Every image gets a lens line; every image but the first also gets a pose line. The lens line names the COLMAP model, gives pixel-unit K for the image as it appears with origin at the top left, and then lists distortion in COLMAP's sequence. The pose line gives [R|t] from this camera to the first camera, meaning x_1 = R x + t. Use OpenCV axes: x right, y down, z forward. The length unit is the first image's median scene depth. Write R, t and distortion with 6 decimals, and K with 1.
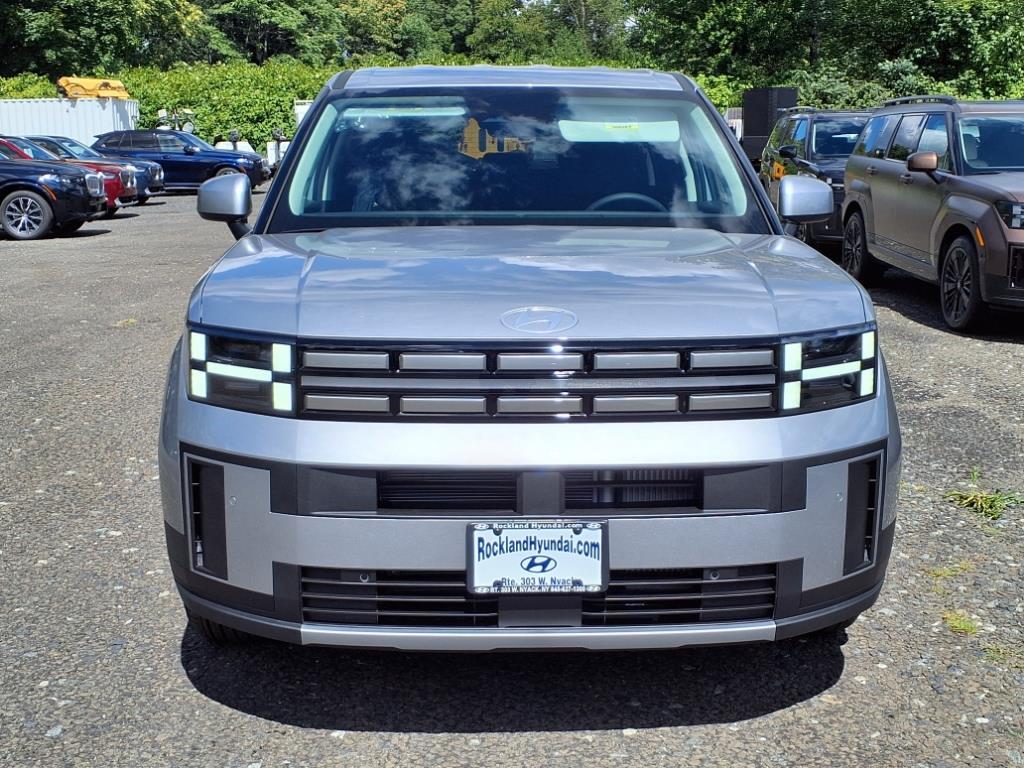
lens RADIAL K [[1225.2, 0, 505.4], [0, 1225.2, 404.9], [0, 0, 1]] dist [0.005578, 0.000000]
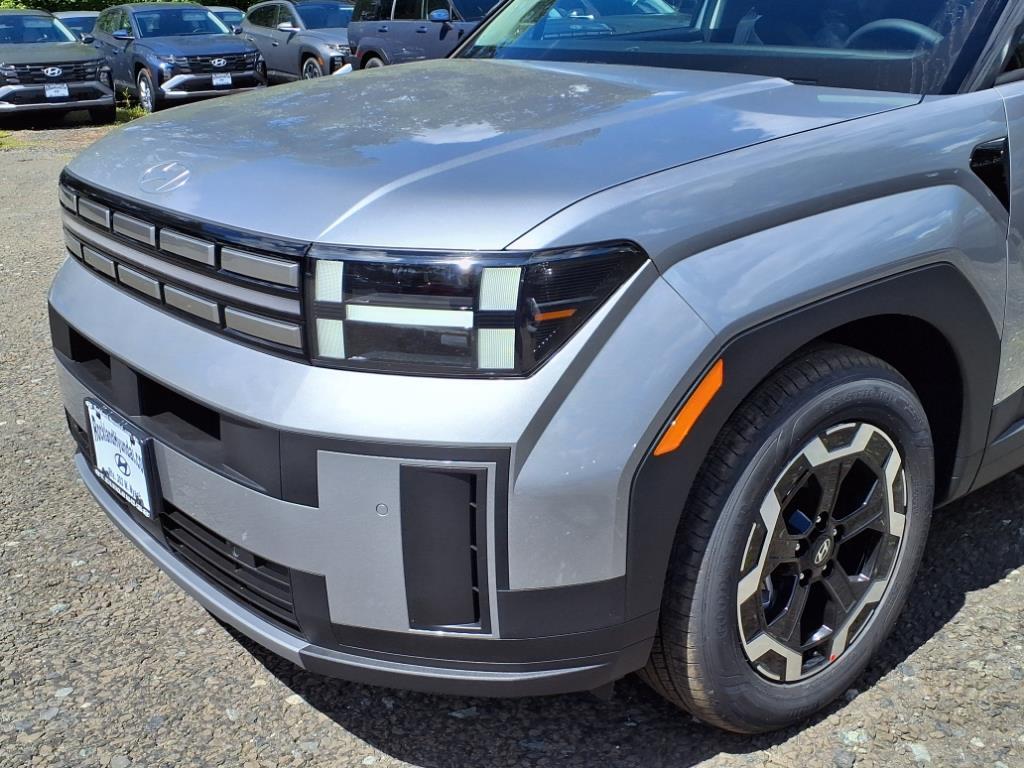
lens RADIAL K [[1079.1, 0, 518.5], [0, 1079.1, 401.7], [0, 0, 1]] dist [0.020260, 0.000000]
pose [[0.610806, 0.256726, -0.749004, 0.685411], [-0.131631, 0.965736, 0.223669, -0.109610], [0.780762, -0.038026, 0.623670, 0.667765]]
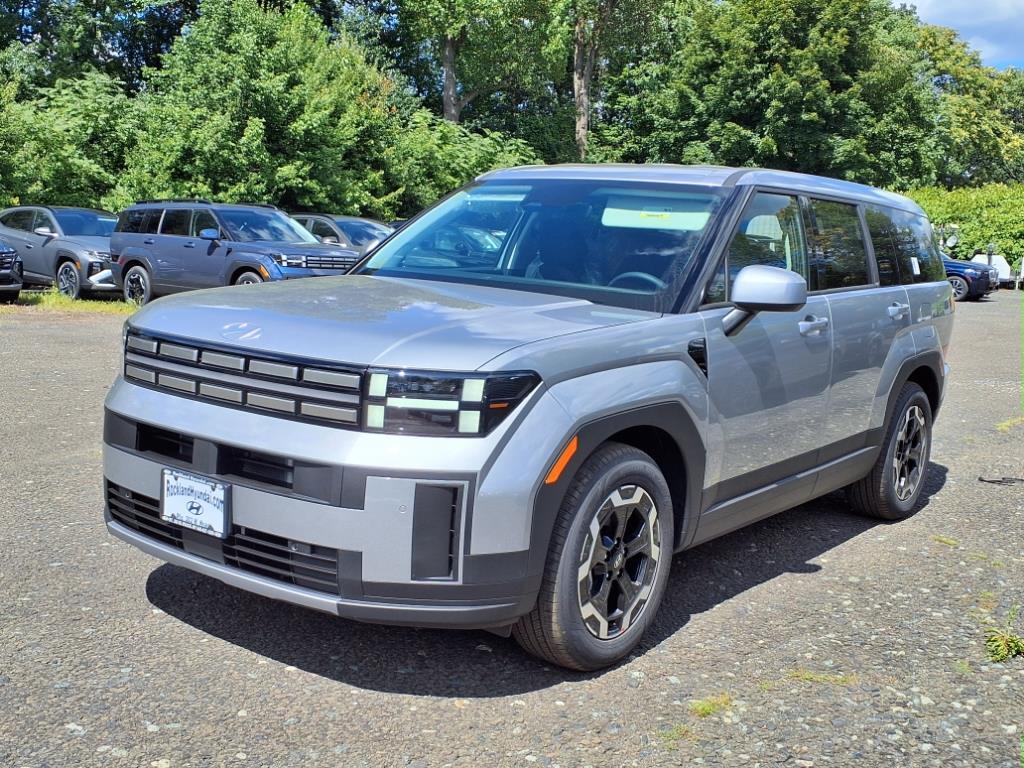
lens RADIAL K [[1098.0, 0, 511.5], [0, 1098.0, 386.4], [0, 0, 1]] dist [-0.030577, 0.000000]
pose [[0.785746, 0.124041, -0.605984, 0.924957], [-0.176880, 0.983835, -0.027967, -0.028501], [0.592719, 0.129162, 0.794985, 0.198279]]
